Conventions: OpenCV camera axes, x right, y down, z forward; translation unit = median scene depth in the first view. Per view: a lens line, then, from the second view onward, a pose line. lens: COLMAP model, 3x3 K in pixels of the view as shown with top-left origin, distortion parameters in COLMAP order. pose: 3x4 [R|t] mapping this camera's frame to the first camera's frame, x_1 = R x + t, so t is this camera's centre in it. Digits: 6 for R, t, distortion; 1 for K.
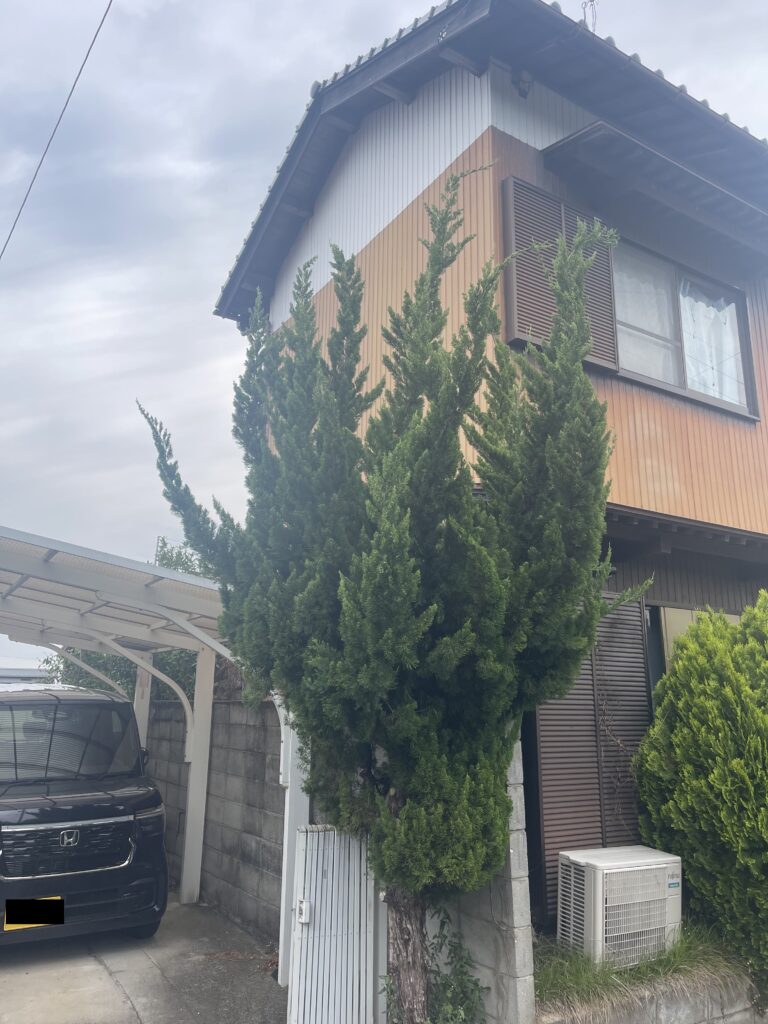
lens RADIAL K [[764.3, 0, 384.0], [0, 764.3, 512.0], [0, 0, 1]] dist [0.099398, -0.127071]
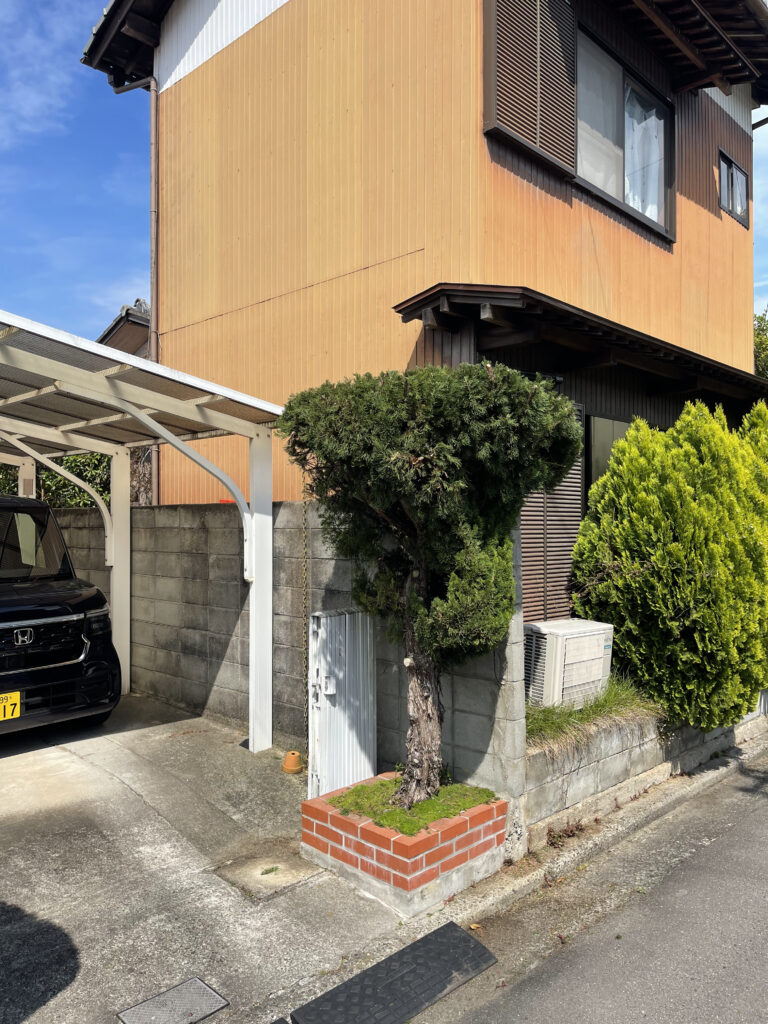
lens RADIAL K [[771.1, 0, 389.3], [0, 771.1, 515.5], [0, 0, 1]] dist [0.076374, -0.096761]
pose [[0.973327, -0.007544, 0.229299, -0.180261], [-0.046923, 0.971787, 0.231148, 0.021712], [-0.224574, -0.235741, 0.945512, 0.002779]]
